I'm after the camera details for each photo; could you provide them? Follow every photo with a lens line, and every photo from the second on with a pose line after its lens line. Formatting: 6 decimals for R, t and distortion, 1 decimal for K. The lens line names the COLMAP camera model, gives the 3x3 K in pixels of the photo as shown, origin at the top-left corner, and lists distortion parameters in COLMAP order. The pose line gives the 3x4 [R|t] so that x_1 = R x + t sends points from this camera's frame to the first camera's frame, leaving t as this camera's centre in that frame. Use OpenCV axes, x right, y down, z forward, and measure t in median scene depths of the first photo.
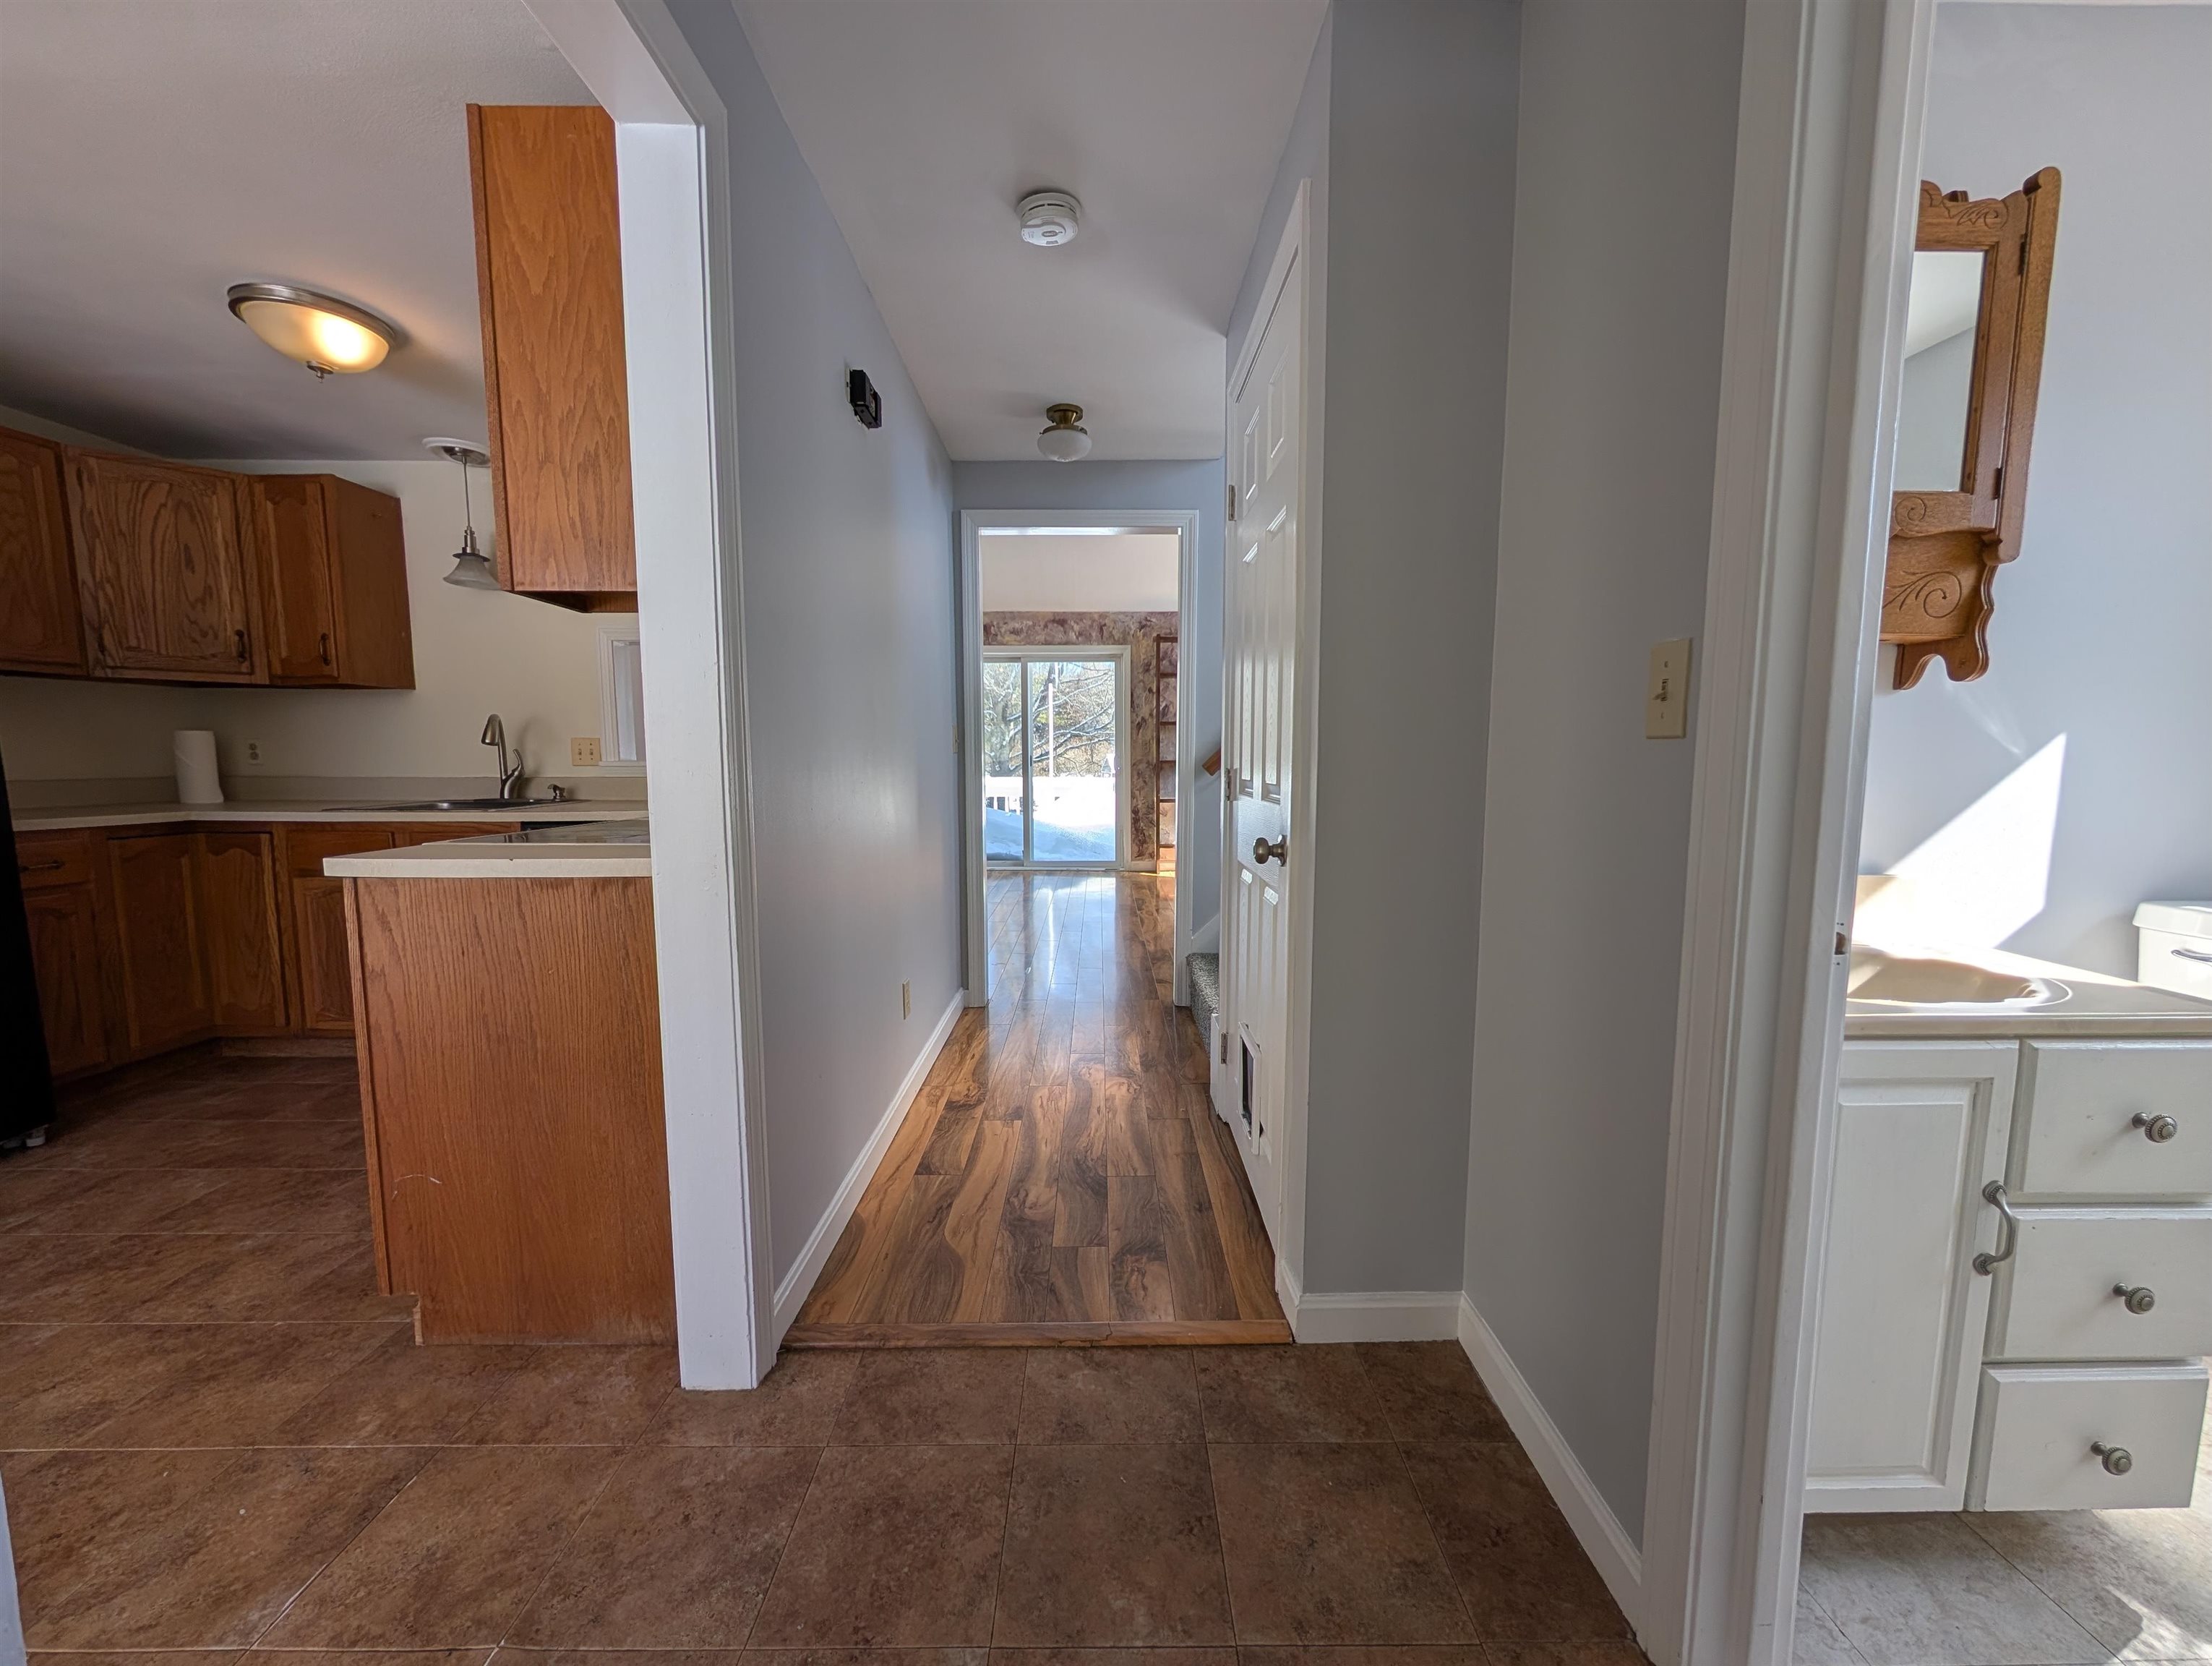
lens RADIAL K [[835.7, 0, 1102.7], [0, 835.7, 841.8], [0, 0, 1]] dist [-0.001014, 0.000356]
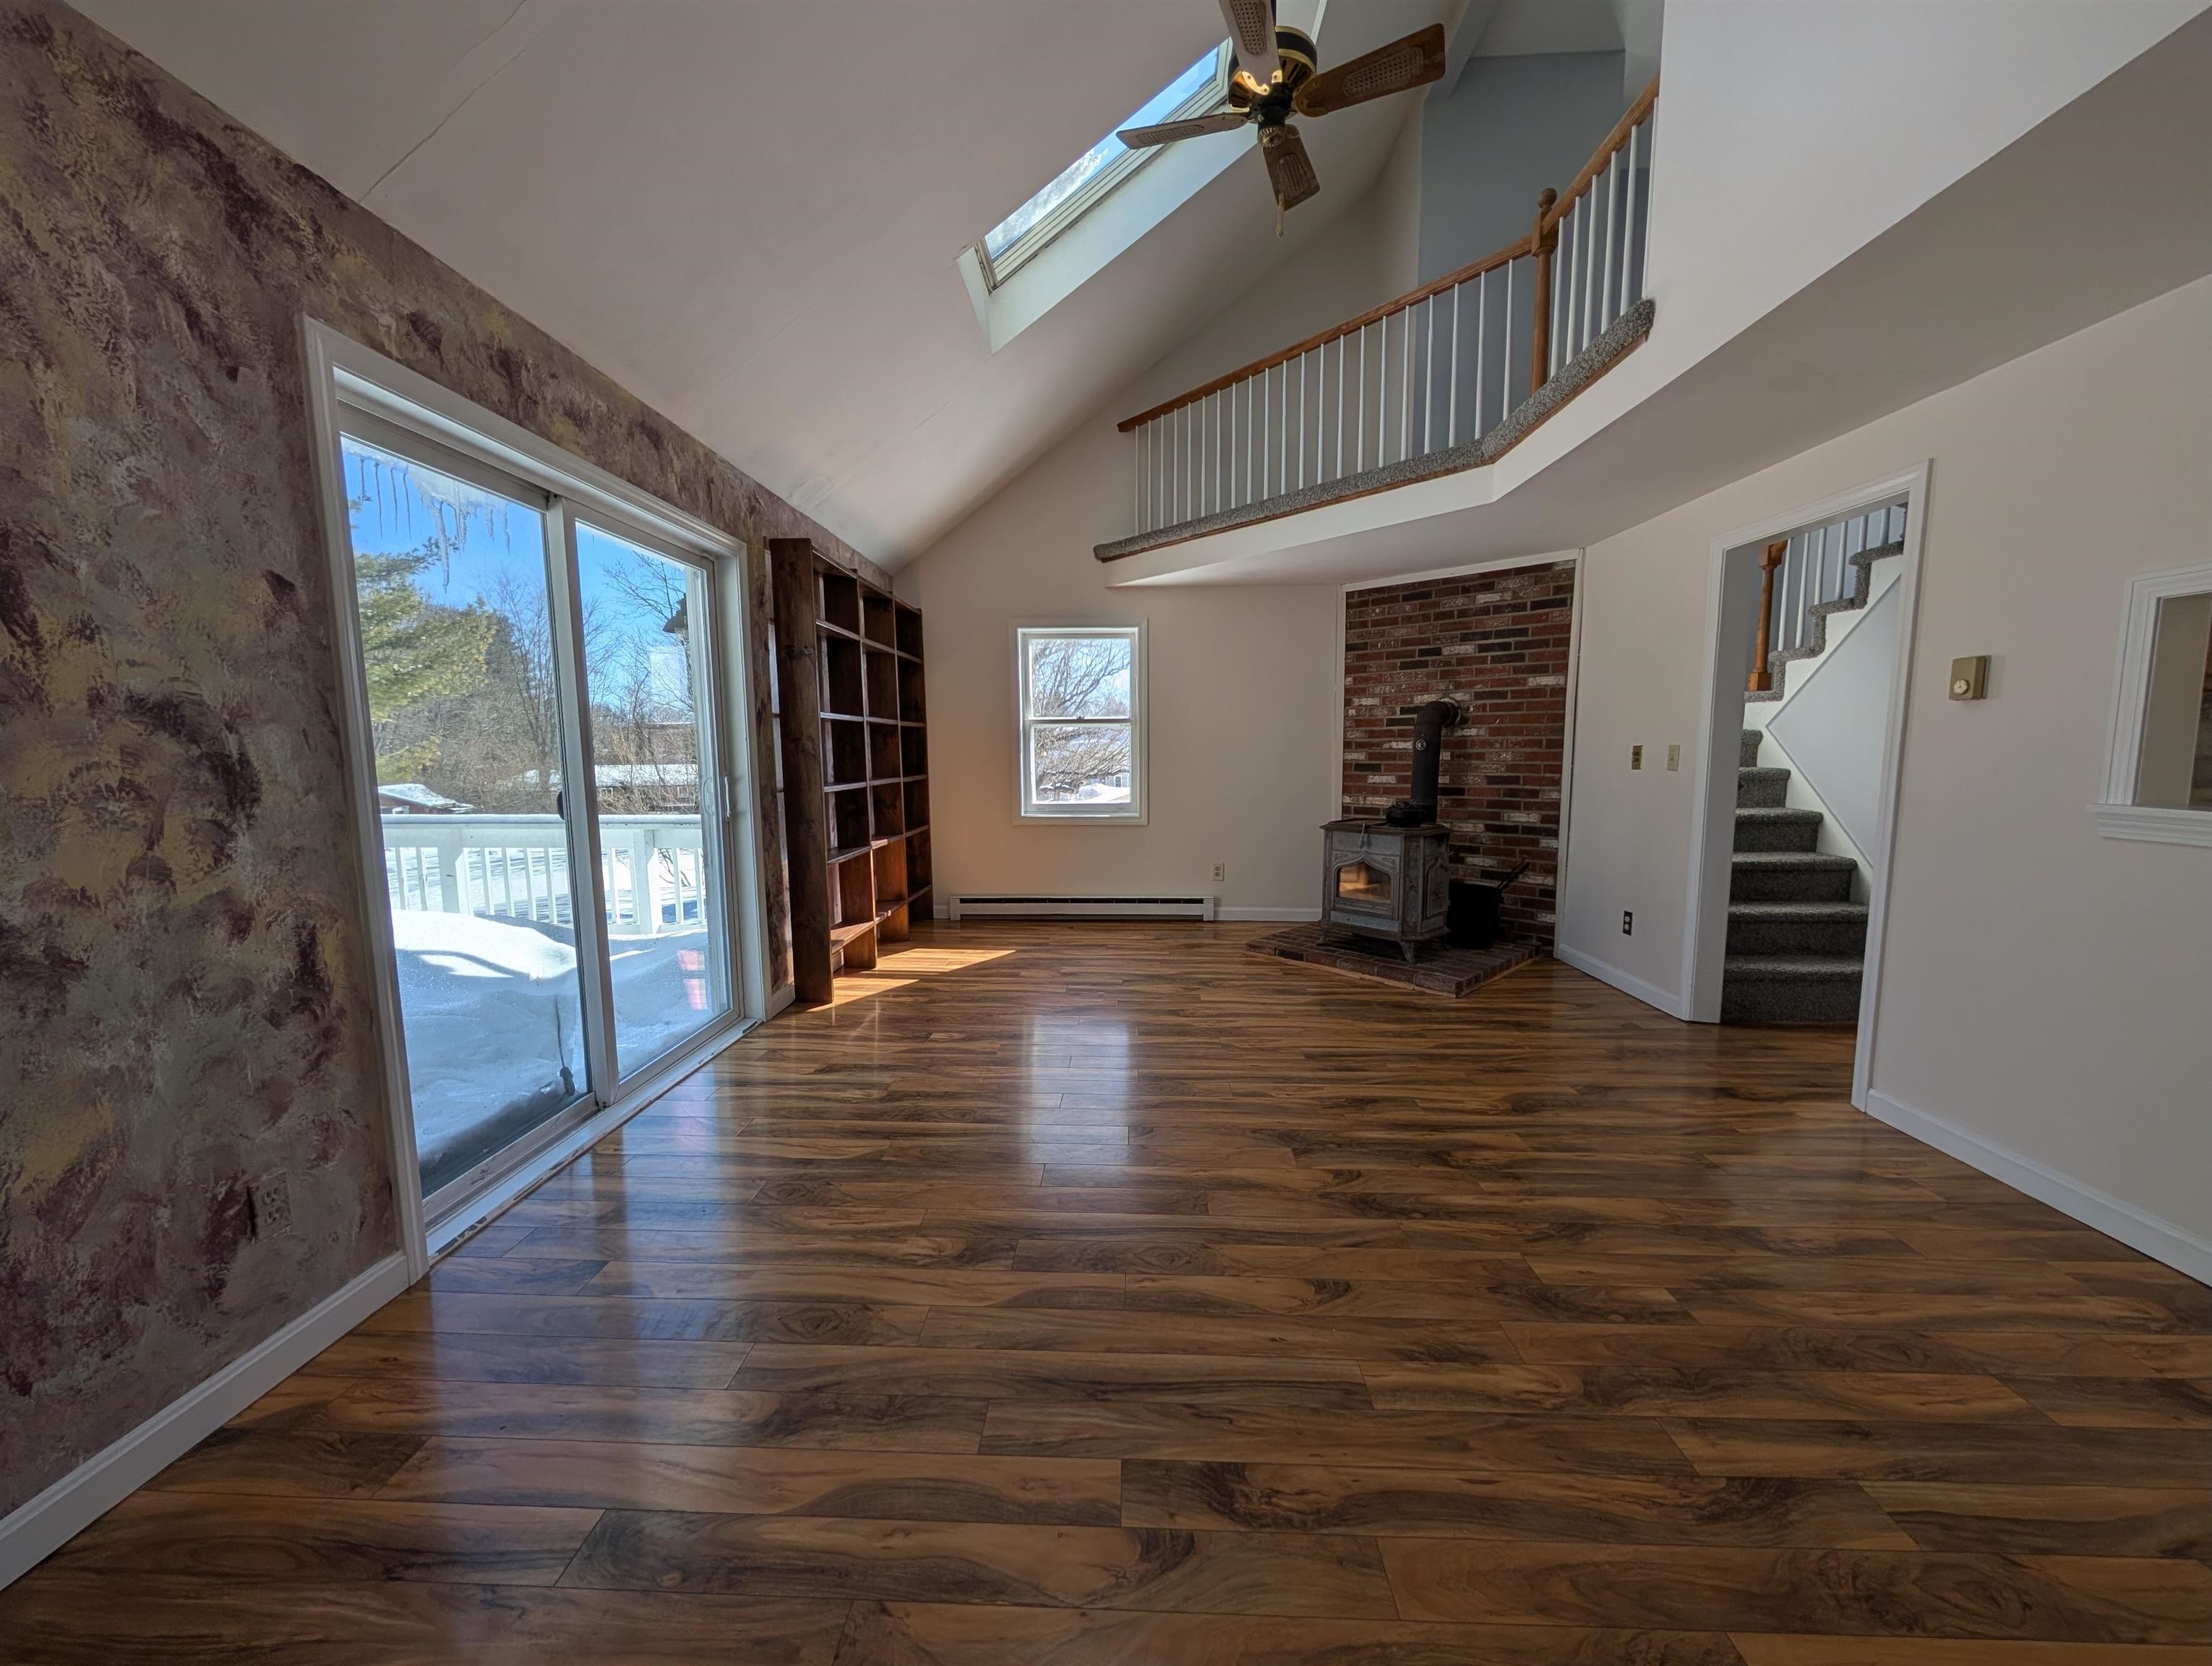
lens RADIAL K [[835.7, 0, 1105.8], [0, 835.7, 839.5], [0, 0, 1]] dist [-0.001014, 0.000356]
pose [[0.039539, -0.108269, 0.993335, -0.439411], [0.107334, 0.988821, 0.103505, -0.098369], [-0.993436, 0.102527, 0.050717, 0.793018]]
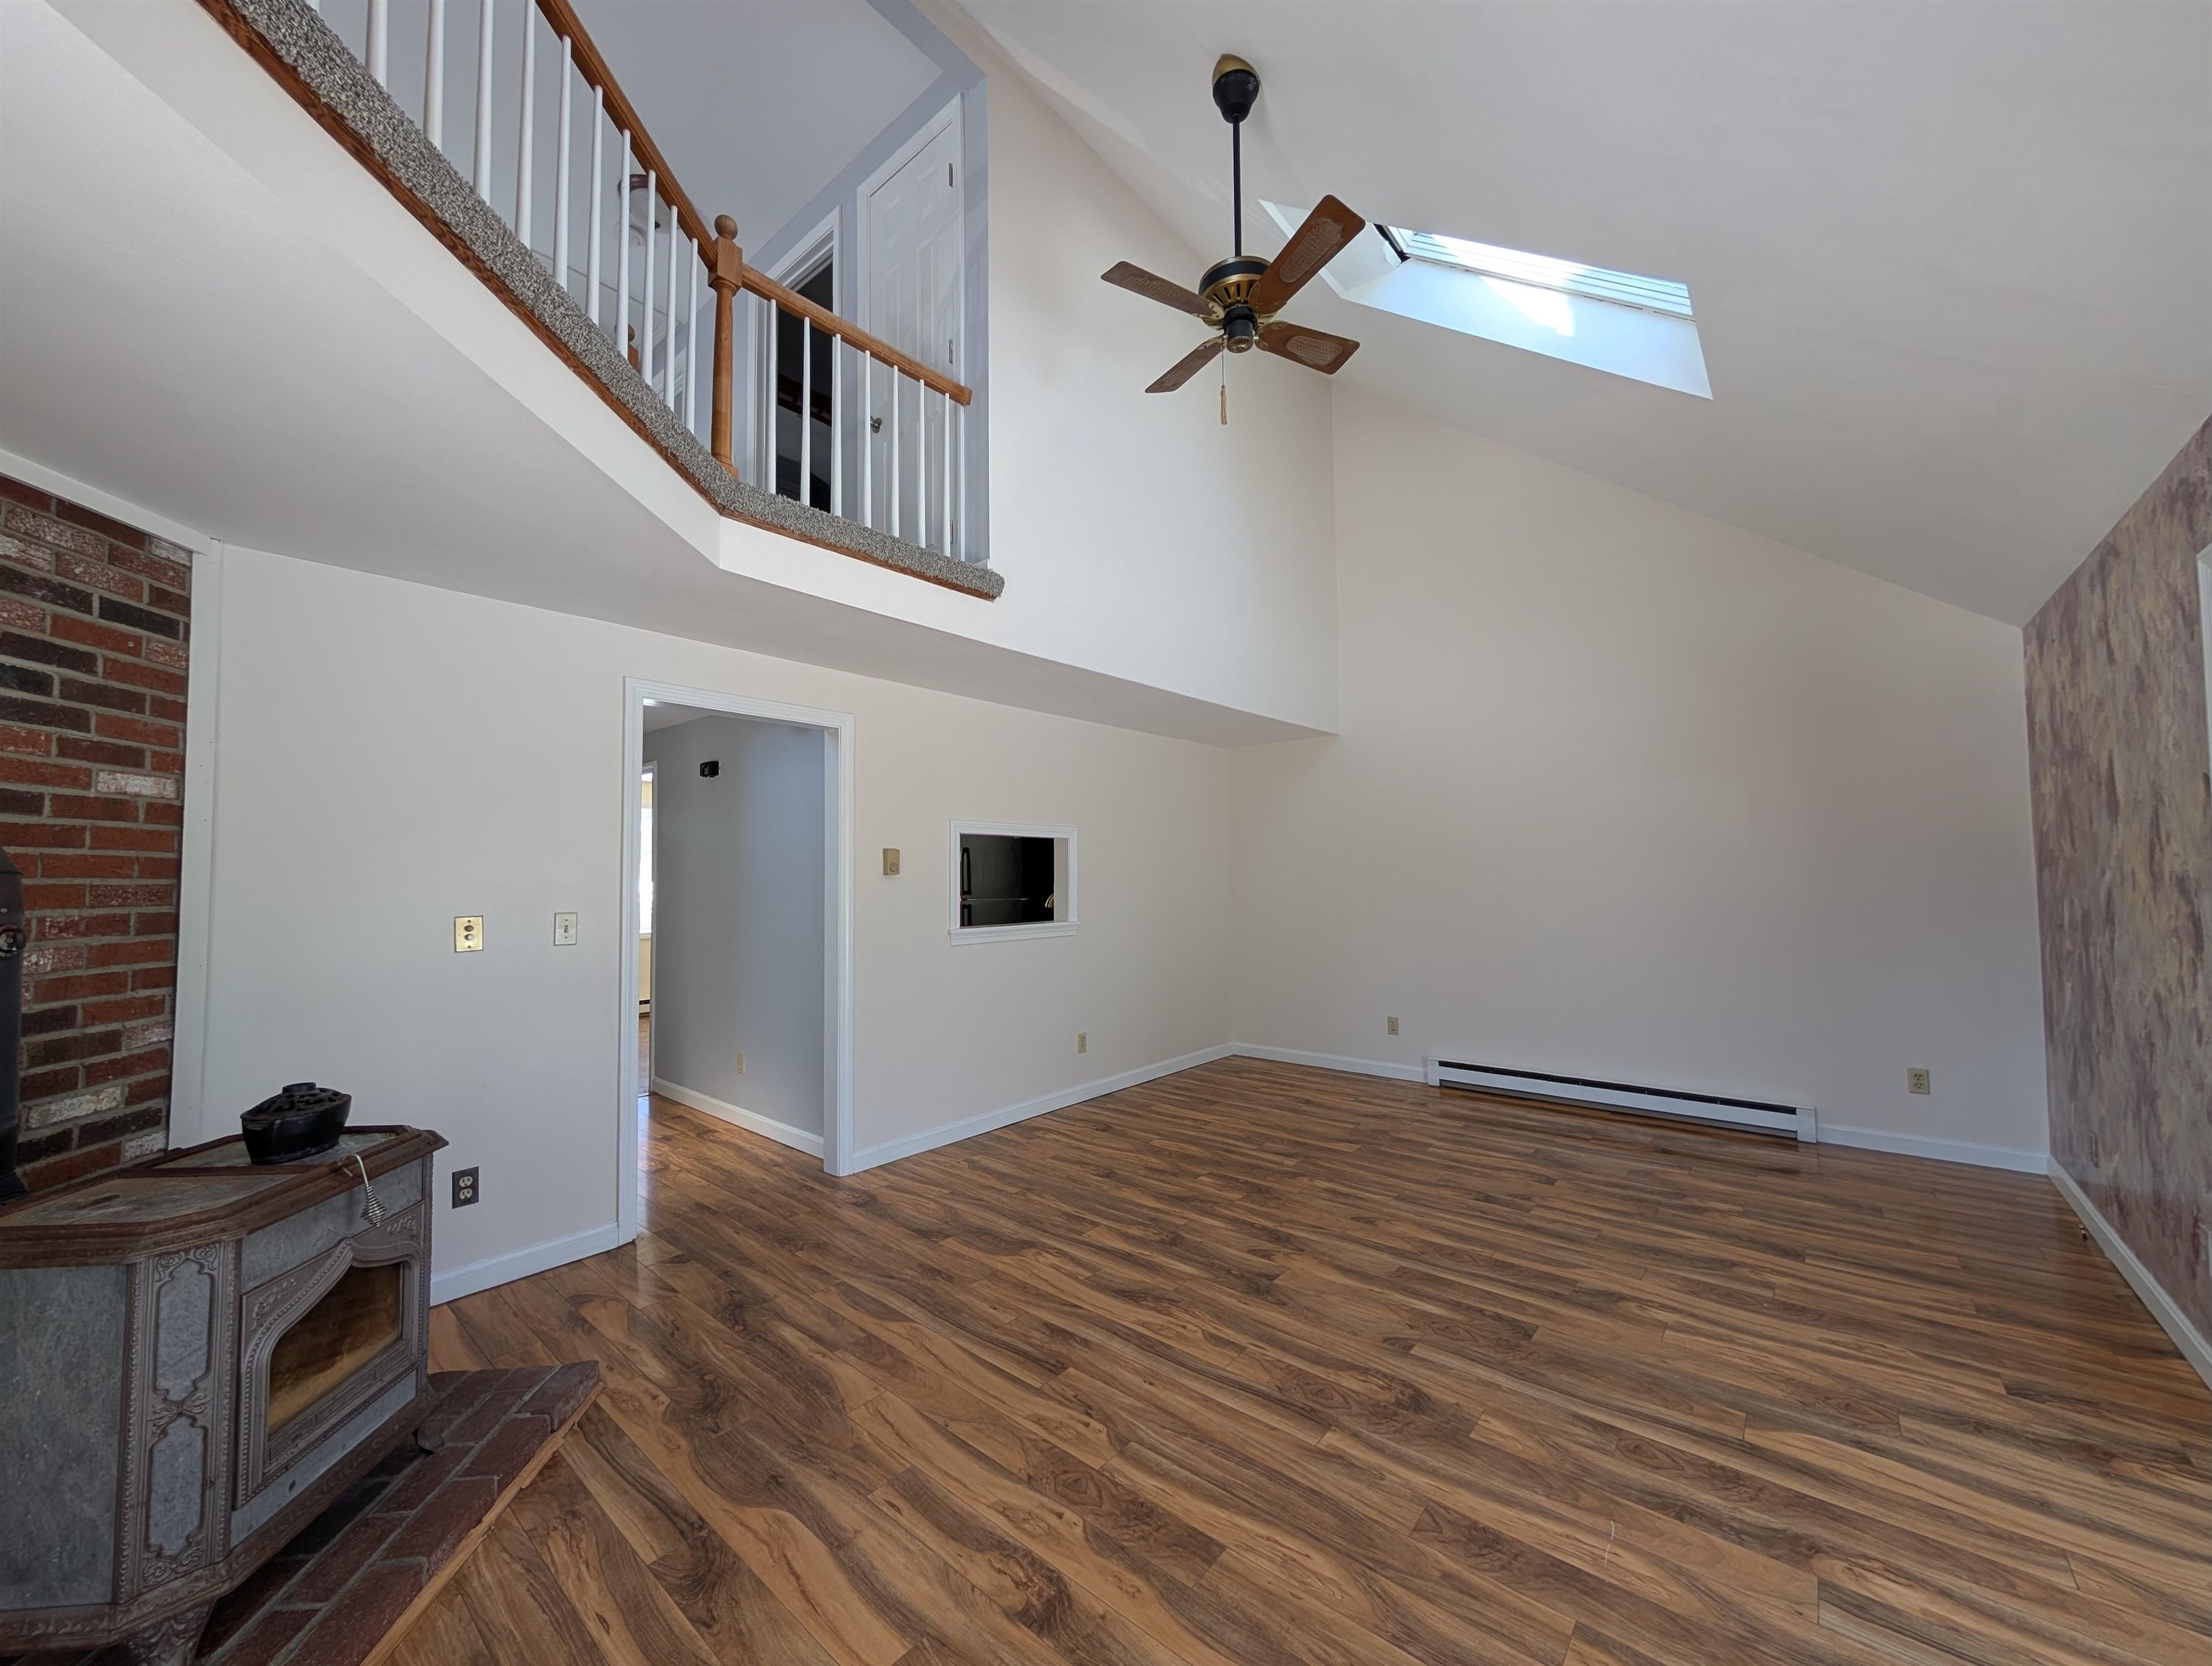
lens RADIAL K [[835.7, 0, 1105.2], [0, 835.7, 839.0], [0, 0, 1]] dist [-0.001014, 0.000356]
pose [[-0.650797, -0.026317, -0.758795, 0.207294], [-0.069067, 0.997307, 0.024648, -0.126907], [0.756104, 0.068449, -0.650863, 0.915300]]
